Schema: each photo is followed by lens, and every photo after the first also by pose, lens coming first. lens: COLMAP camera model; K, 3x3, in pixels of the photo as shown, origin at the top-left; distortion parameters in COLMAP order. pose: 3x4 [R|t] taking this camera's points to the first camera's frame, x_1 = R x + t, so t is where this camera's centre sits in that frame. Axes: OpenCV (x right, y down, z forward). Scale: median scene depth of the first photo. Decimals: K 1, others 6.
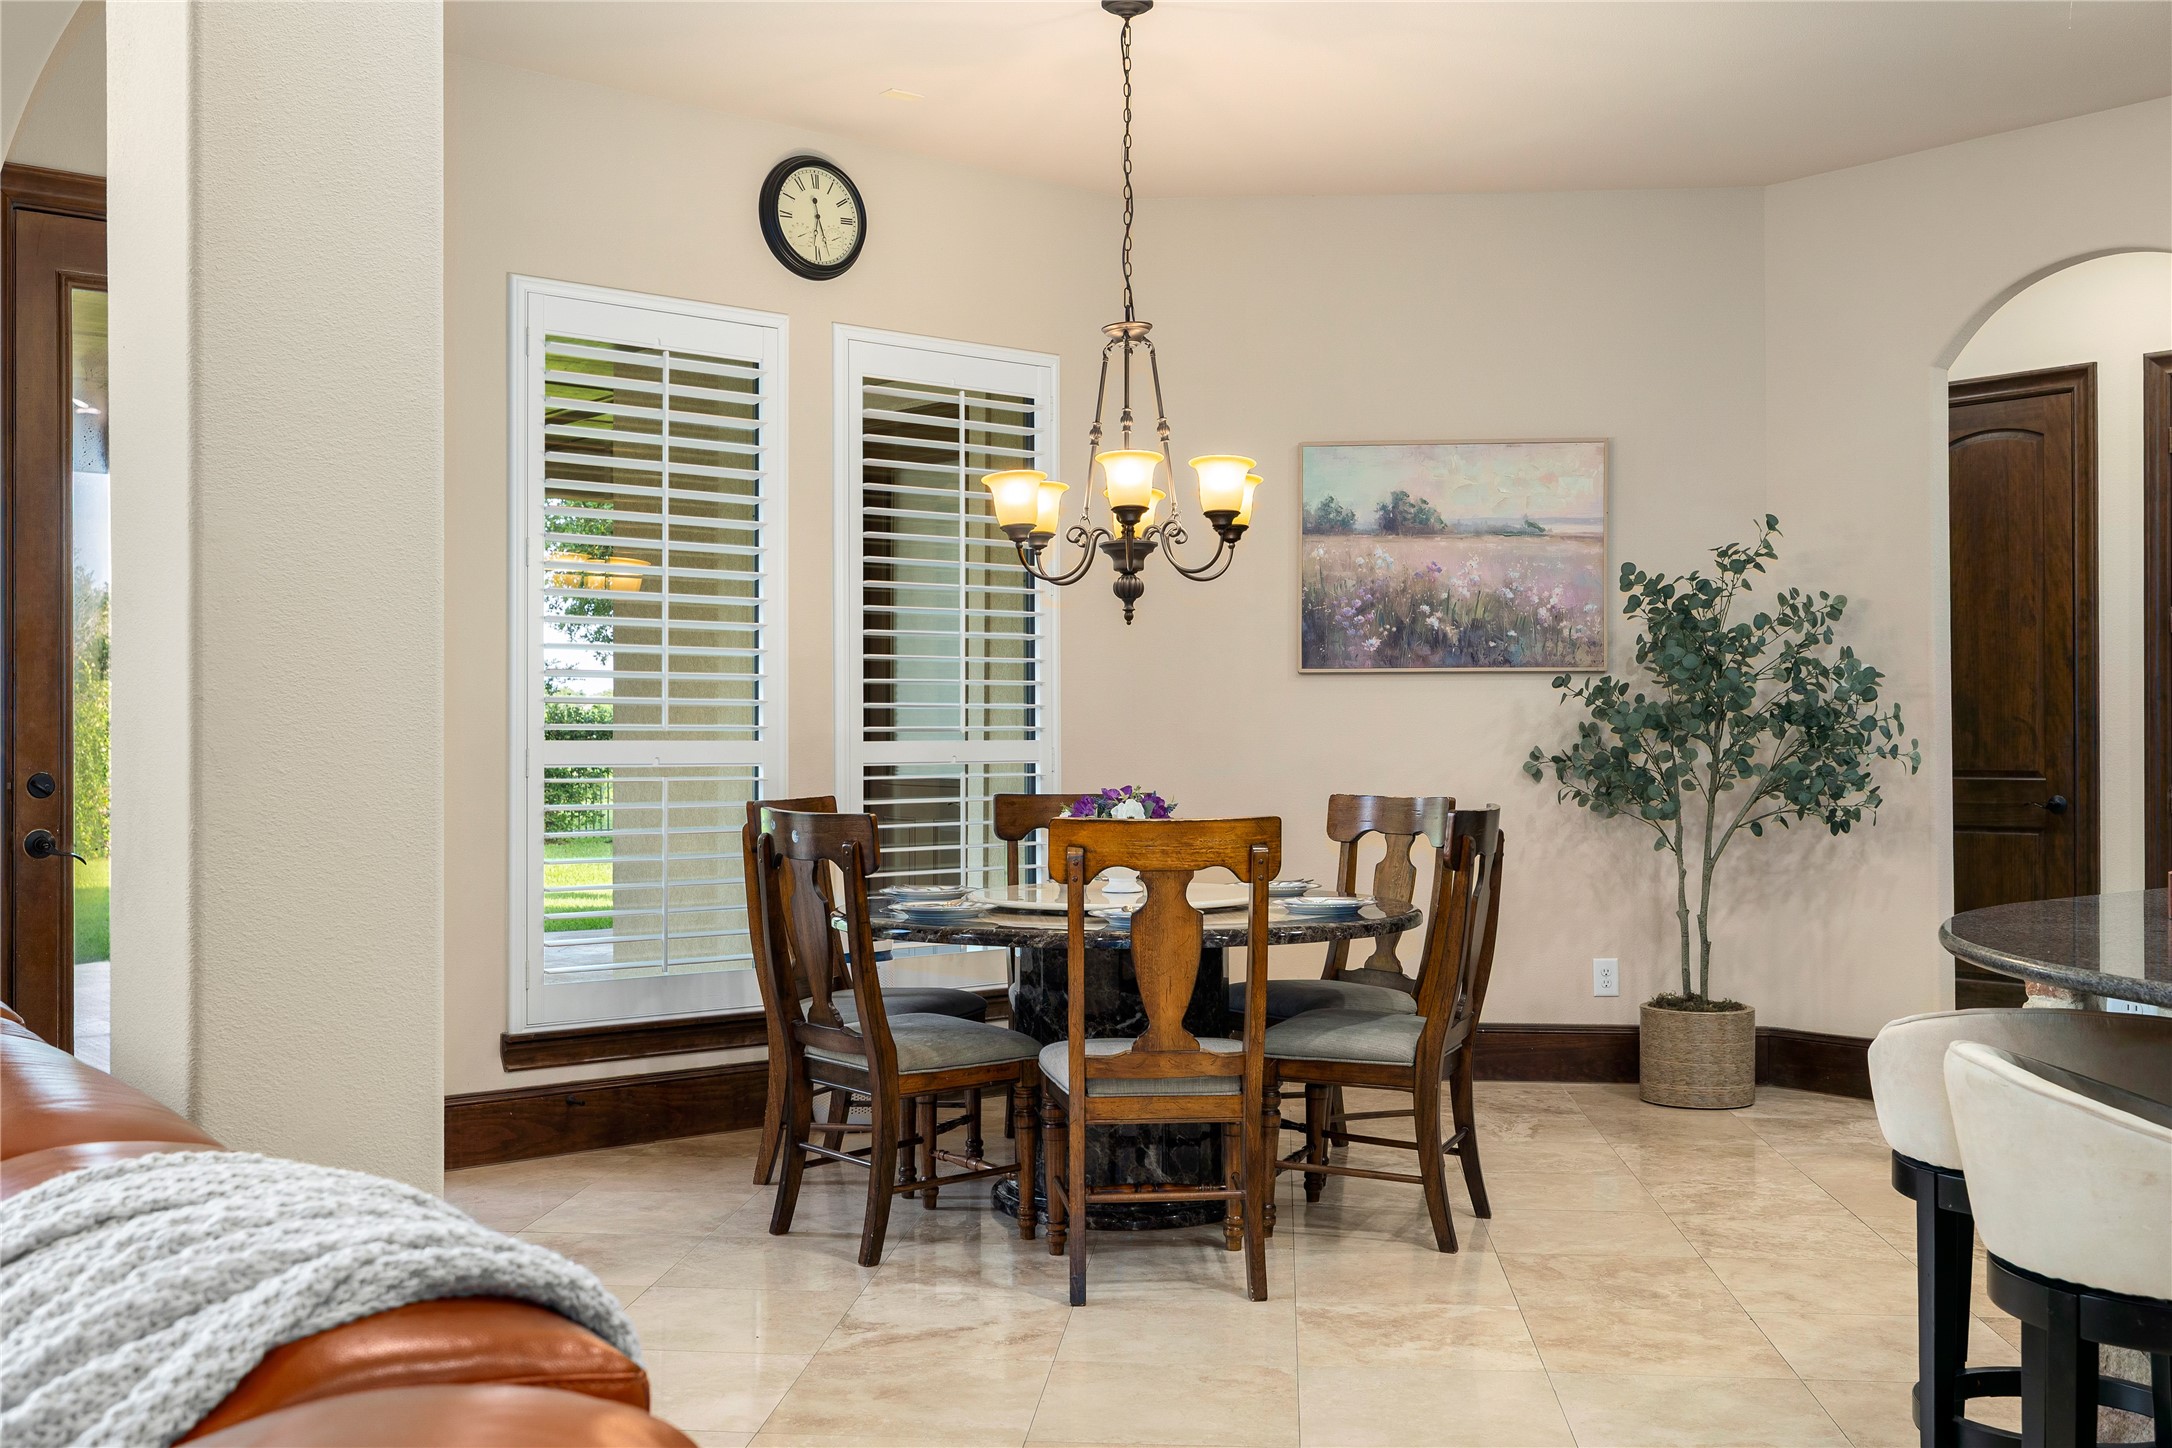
lens RADIAL K [[2111.2, 0, 1089.0], [0, 2111.2, 730.8], [0, 0, 1]] dist [0.001950, 0.000000]
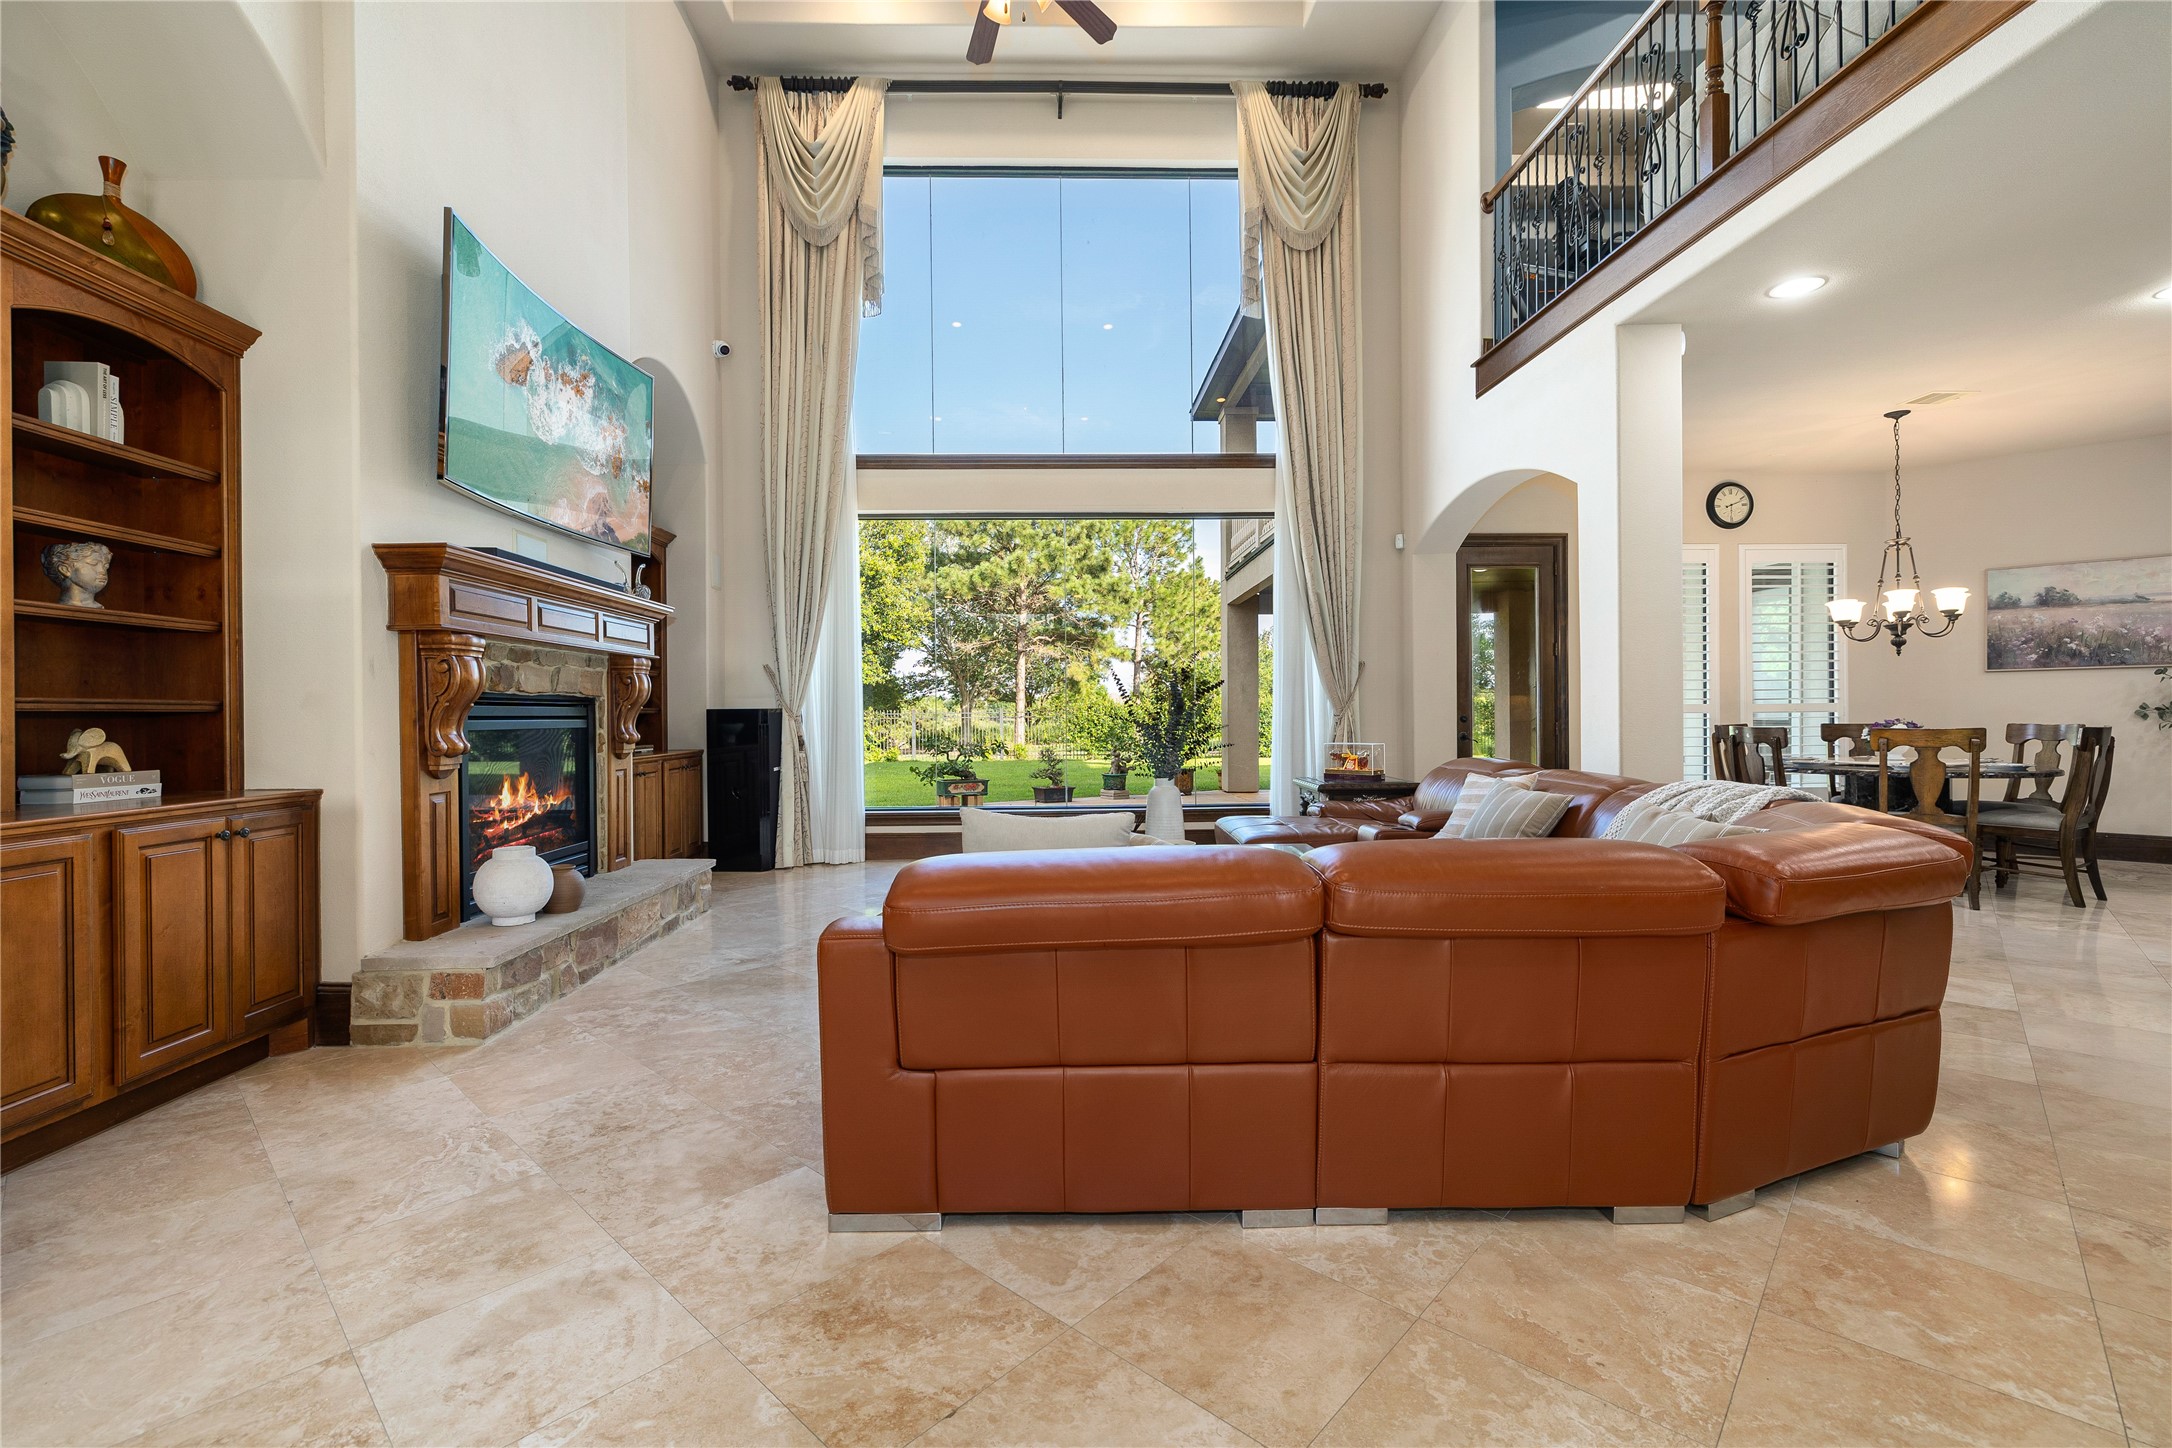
lens RADIAL K [[929.5, 0, 1067.8], [0, 929.5, 716.2], [0, 0, 1]] dist [0.002987, -0.000708]
pose [[0.787492, -0.003746, -0.616313, -0.065374], [0.009717, 0.999933, 0.006338, 0.005048], [0.616248, -0.010979, 0.787476, -0.426564]]
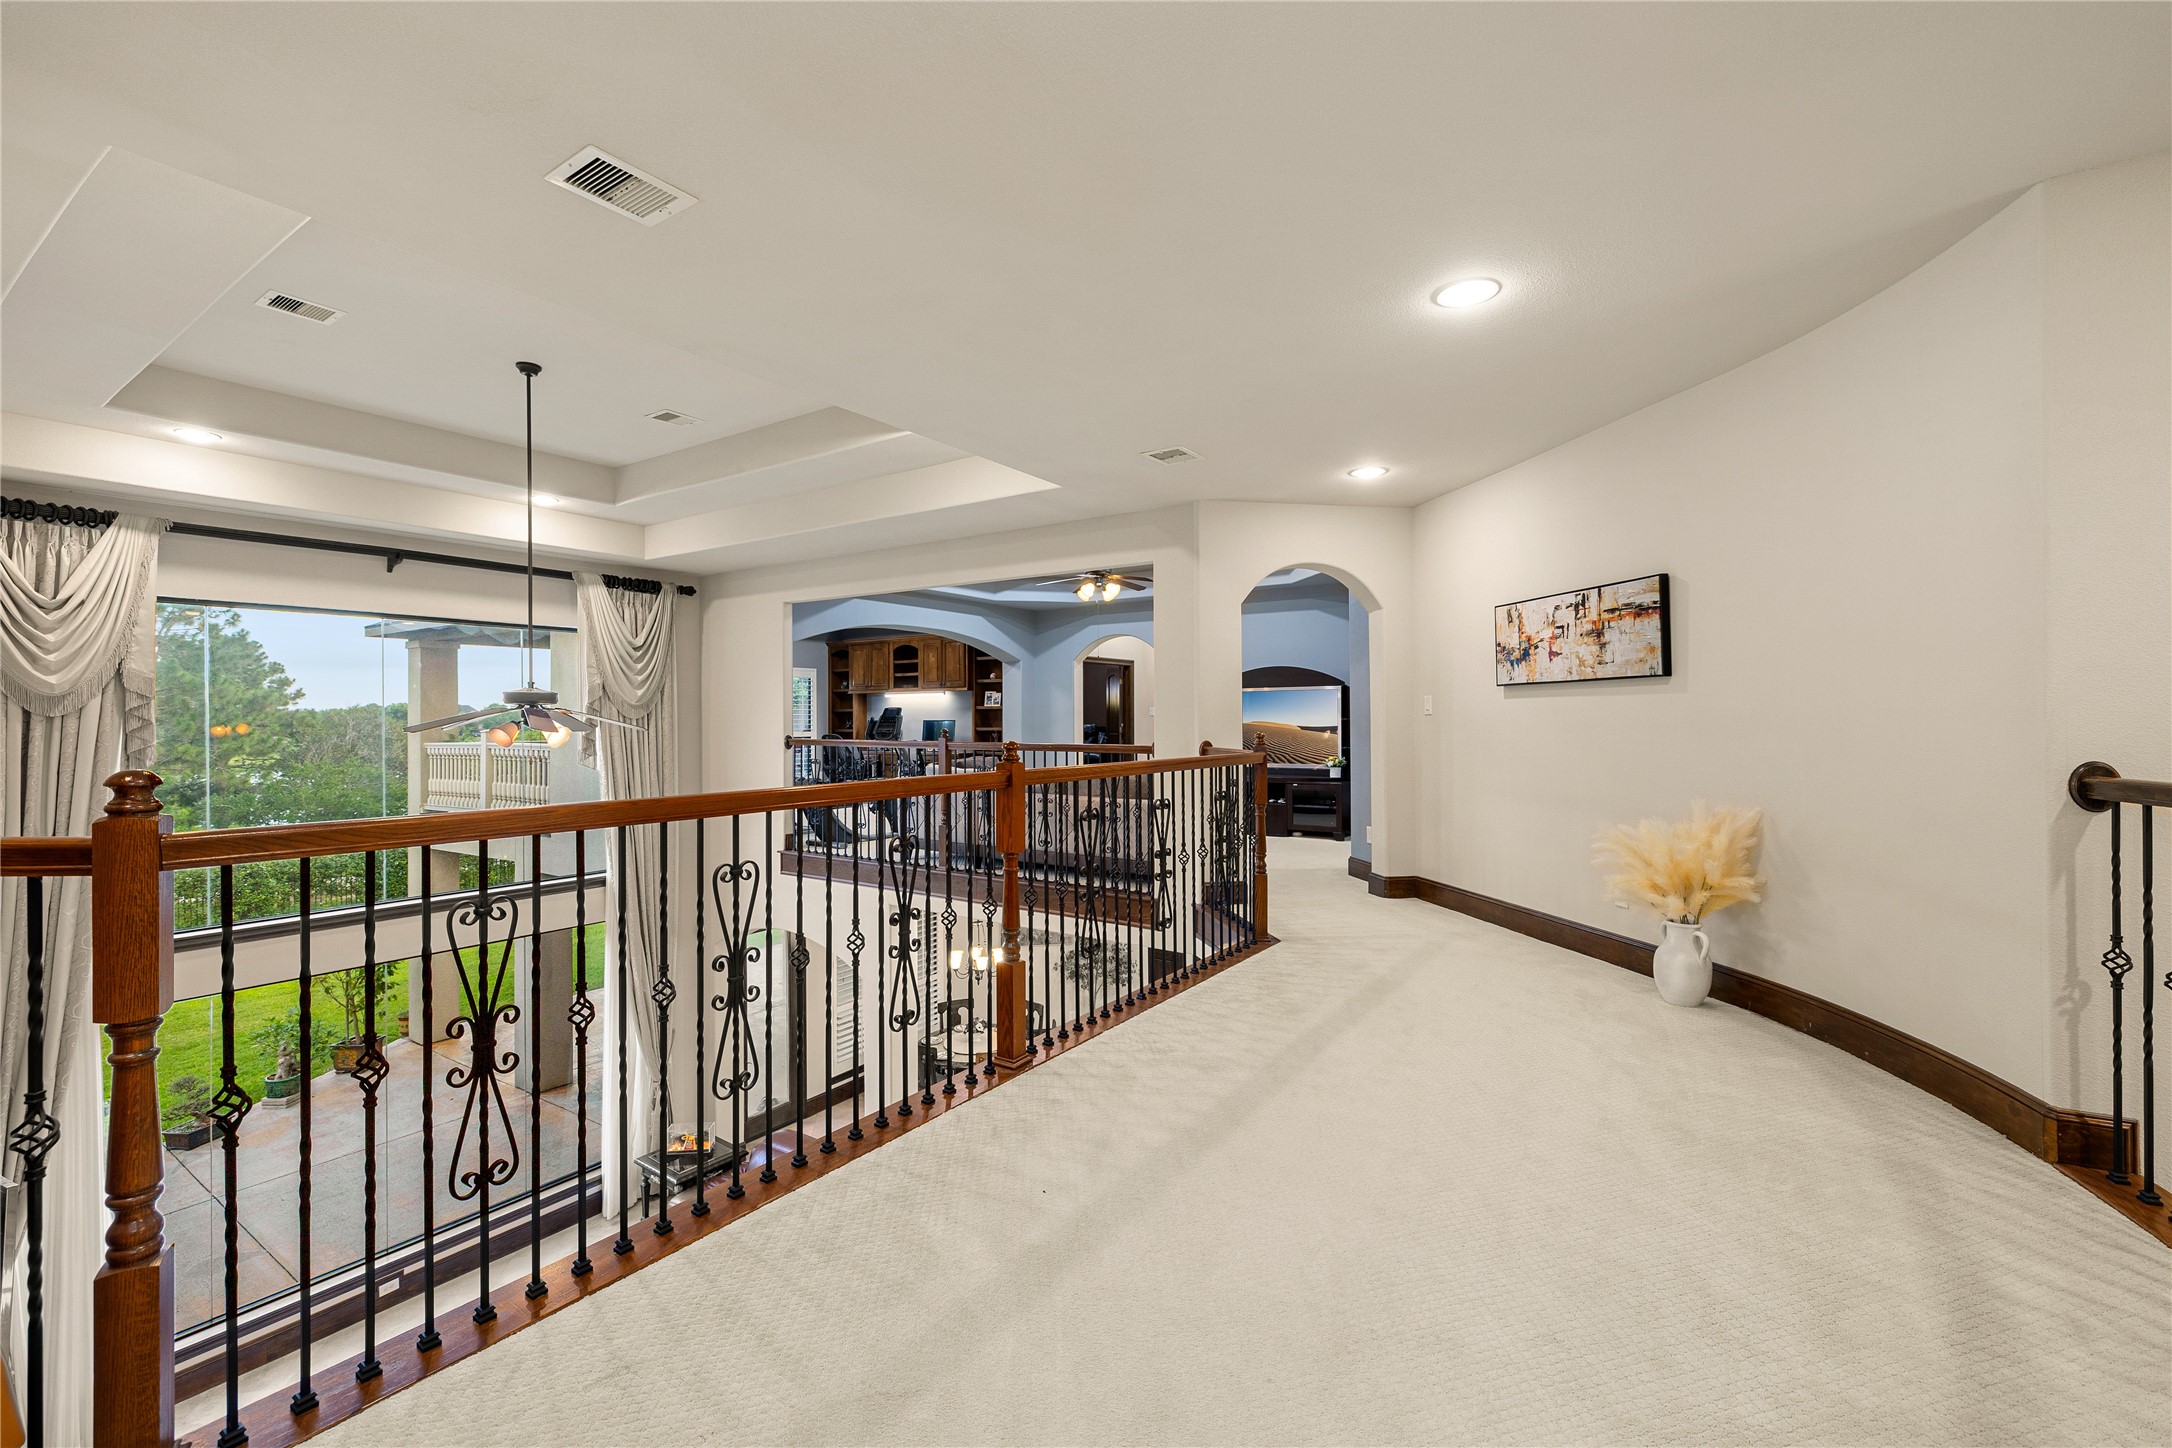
lens RADIAL K [[929.5, 0, 1089.4], [0, 929.5, 709.7], [0, 0, 1]] dist [0.002987, -0.000708]
pose [[0.962346, -0.002629, 0.271814, -0.253063], [0.005224, 0.999947, -0.008823, -0.532652], [-0.271777, 0.009910, 0.962309, -0.859772]]
